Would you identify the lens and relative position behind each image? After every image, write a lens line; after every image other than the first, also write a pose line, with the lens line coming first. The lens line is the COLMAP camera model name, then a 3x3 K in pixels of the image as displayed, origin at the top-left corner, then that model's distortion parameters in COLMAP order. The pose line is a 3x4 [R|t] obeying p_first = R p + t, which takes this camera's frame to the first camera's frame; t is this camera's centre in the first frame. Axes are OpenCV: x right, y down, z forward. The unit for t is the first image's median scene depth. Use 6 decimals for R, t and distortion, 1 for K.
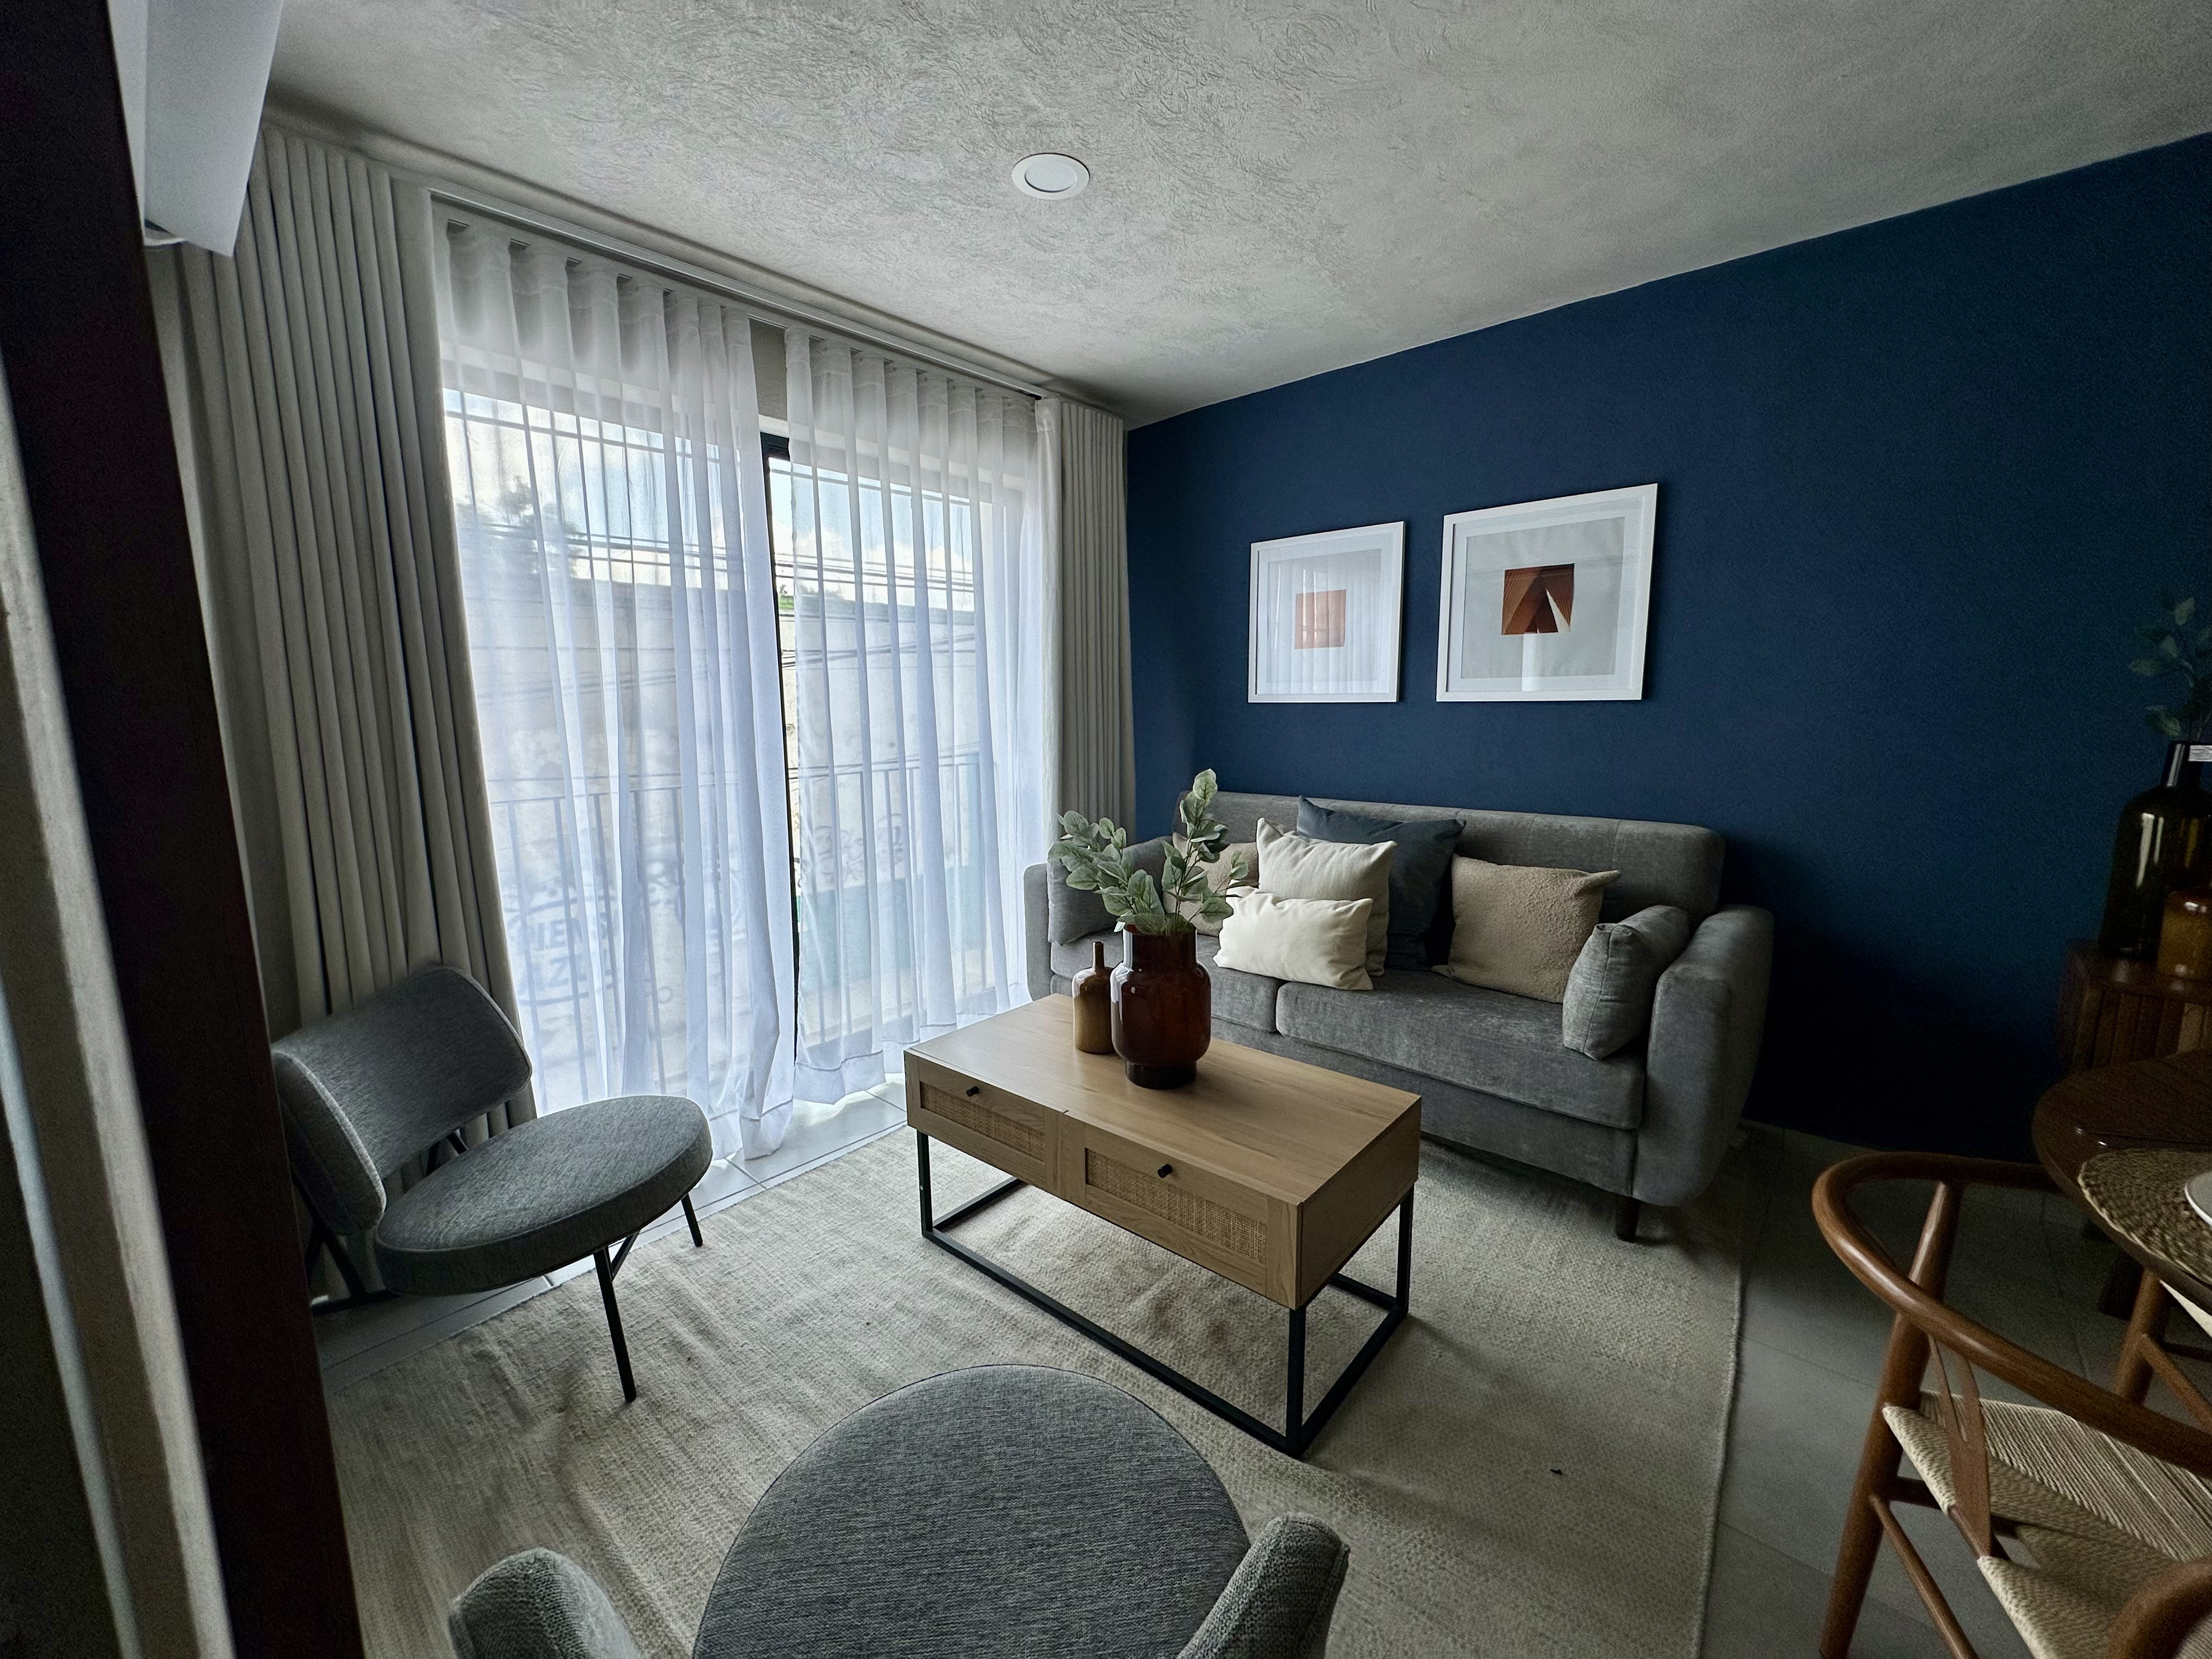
lens RADIAL K [[880.8, 0, 1105.2], [0, 880.8, 828.1], [0, 0, 1]] dist [-0.000600, -0.000426]
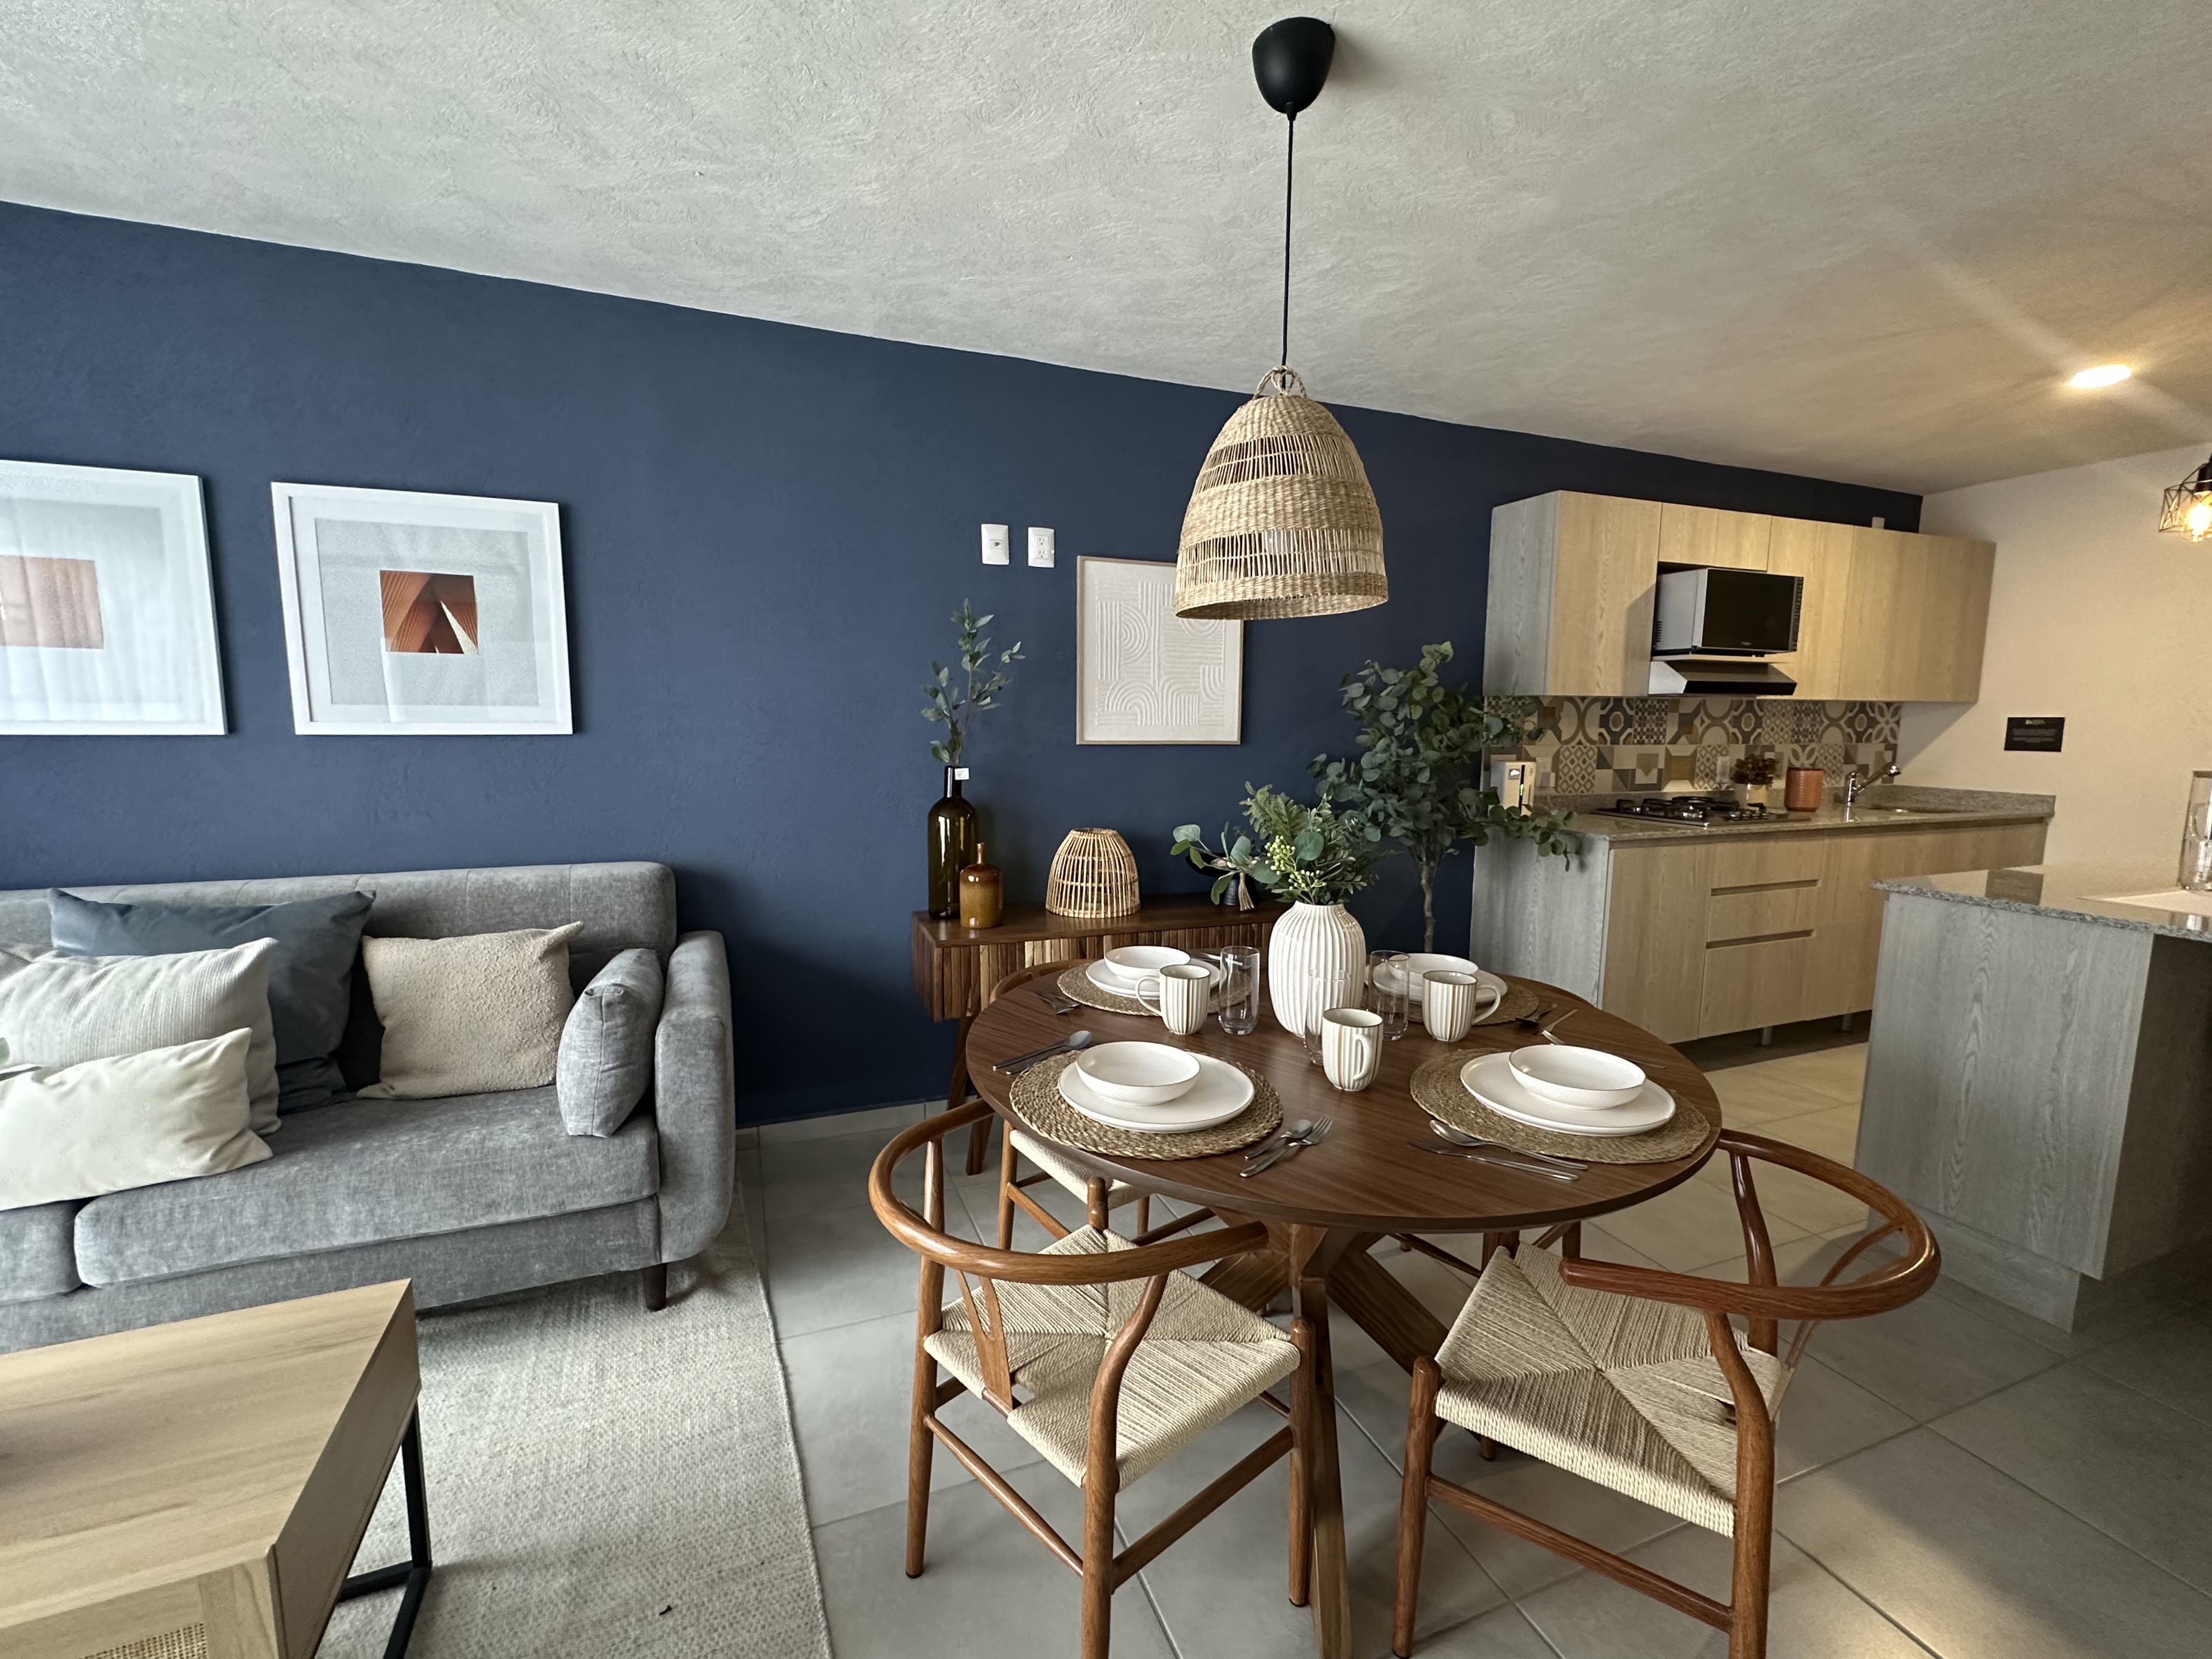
lens RADIAL K [[949.0, 0, 1106.0], [0, 949.0, 828.0], [0, 0, 1]] dist [-0.002549, 0.000761]
pose [[0.444648, -0.095155, 0.890637, -0.046406], [0.115420, 0.992138, 0.048376, -0.034985], [-0.888238, 0.081287, 0.452134, 0.064652]]
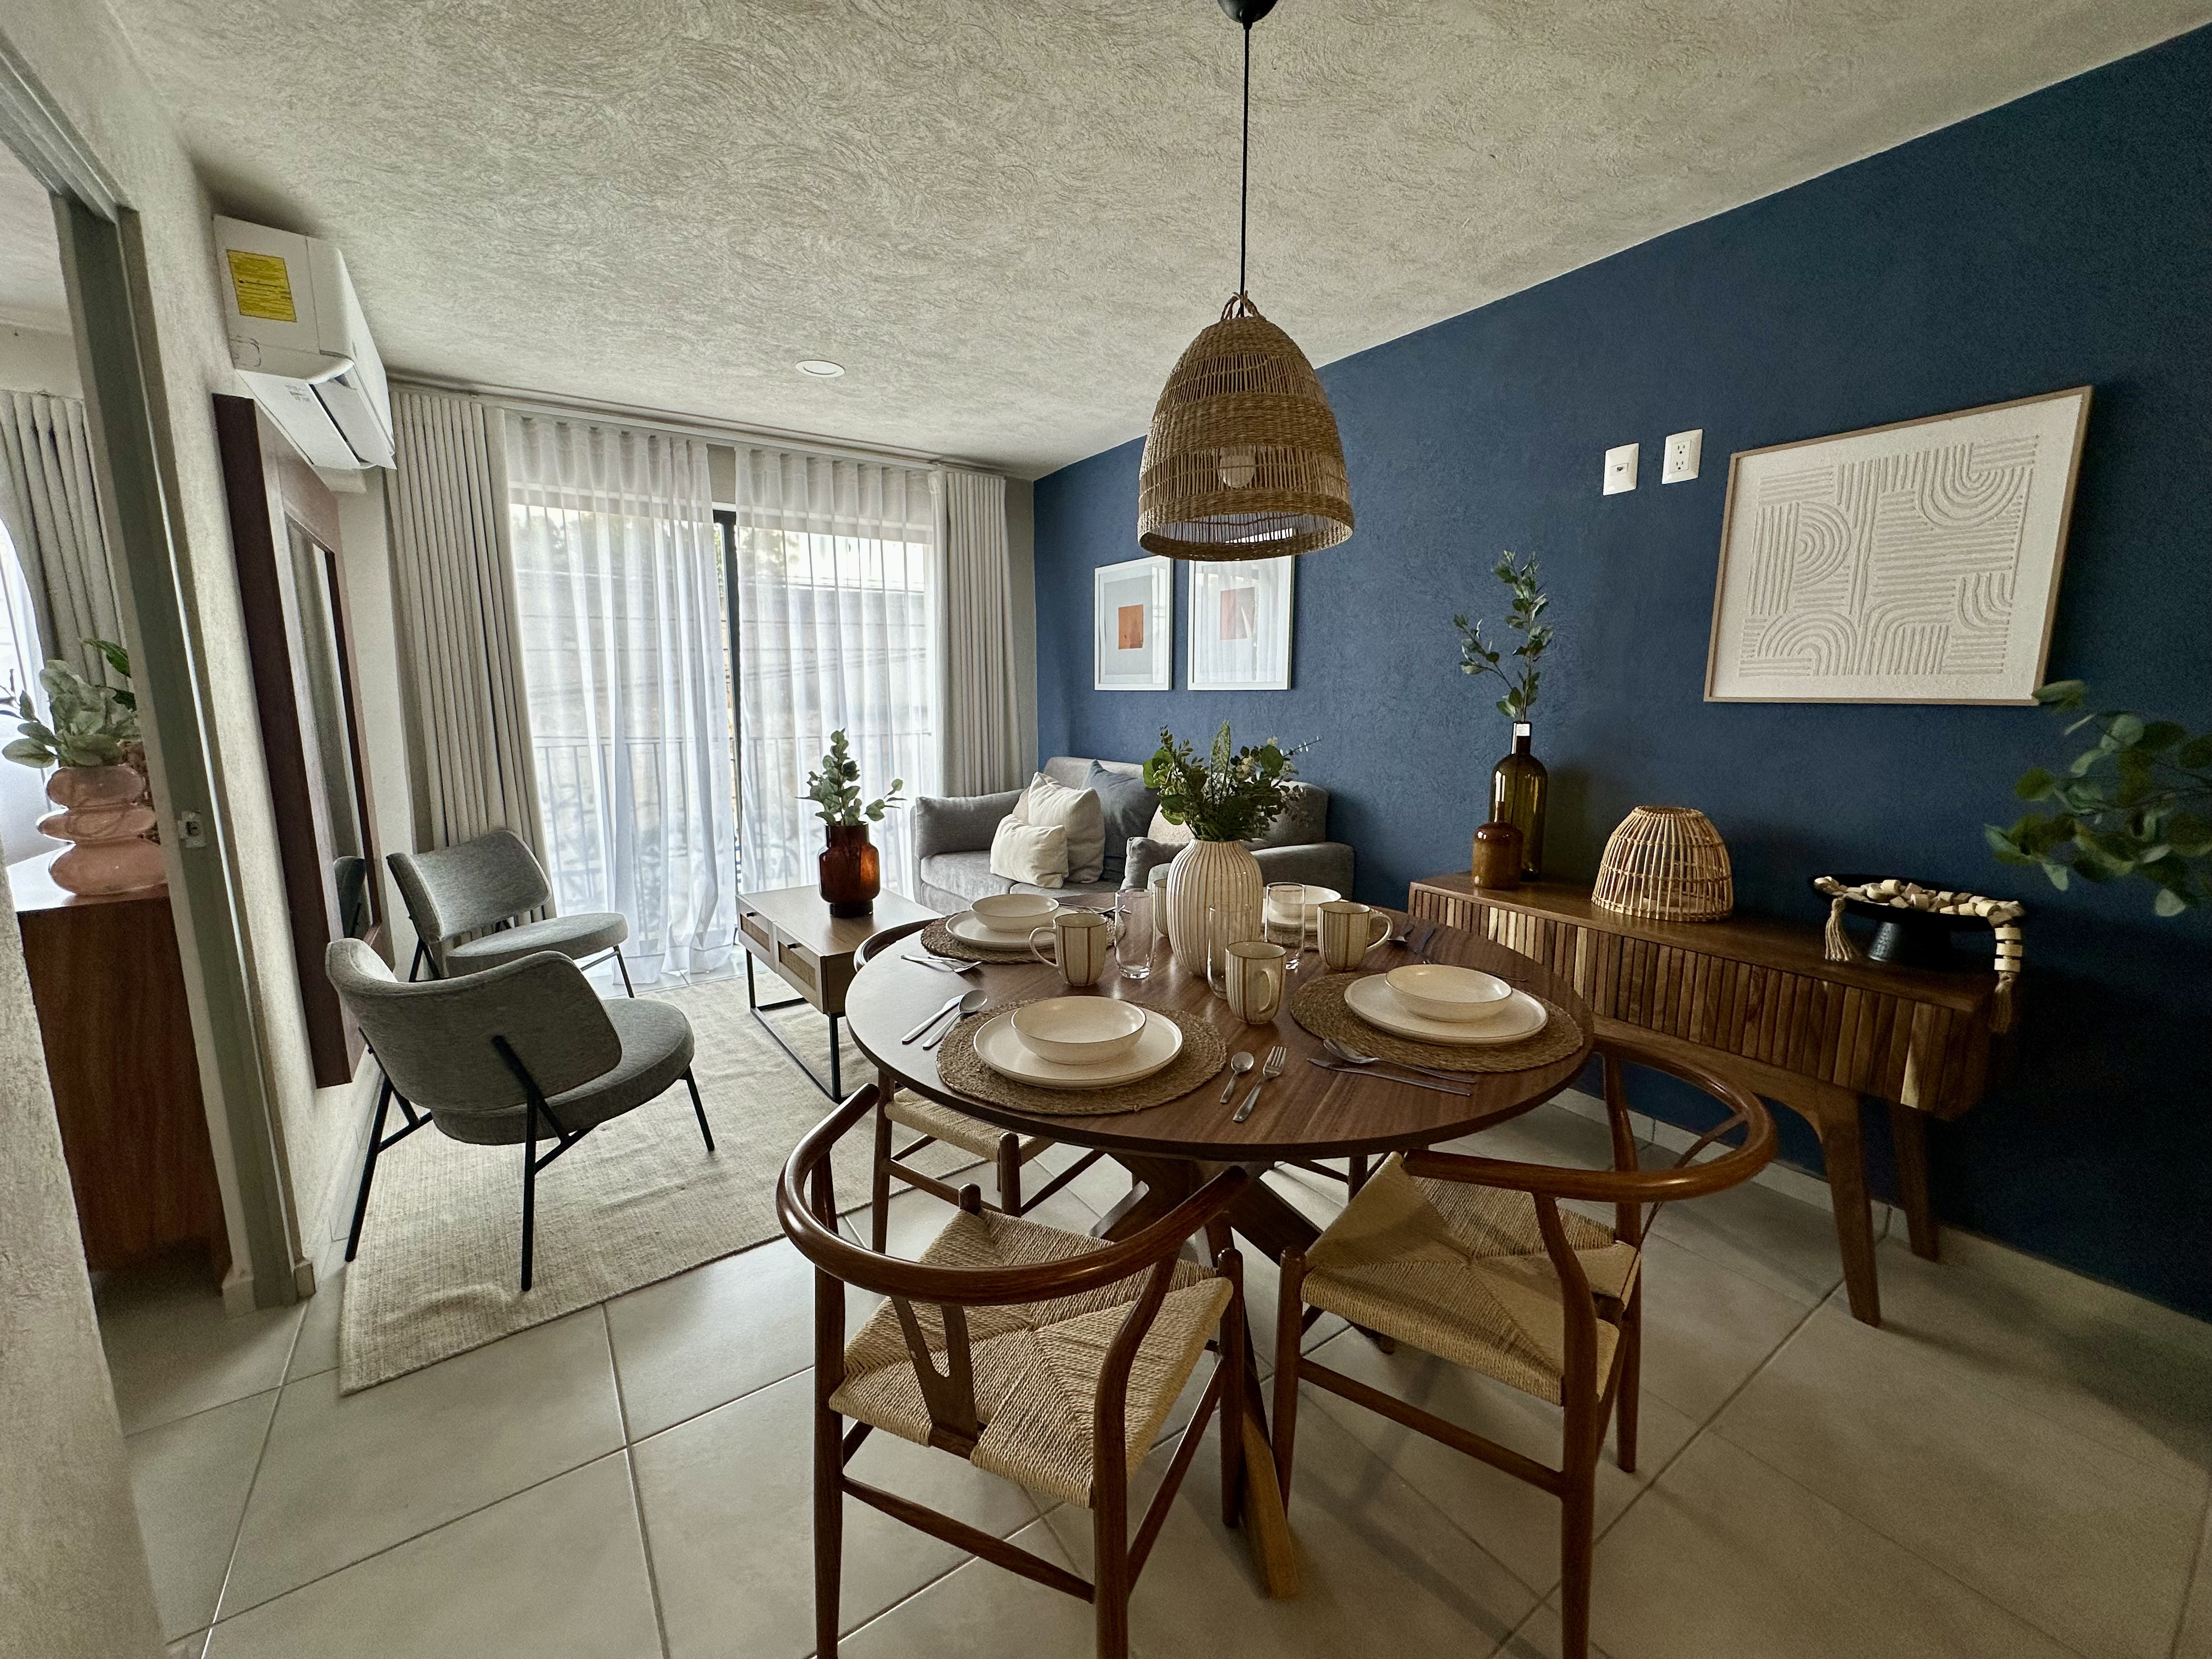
lens RADIAL K [[880.8, 0, 1104.4], [0, 880.8, 826.6], [0, 0, 1]] dist [-0.000600, -0.000426]
pose [[0.972052, 0.041115, -0.231135, 0.753490], [-0.038059, 0.999119, 0.017669, 0.056494], [0.231658, -0.008379, 0.972761, -0.417867]]
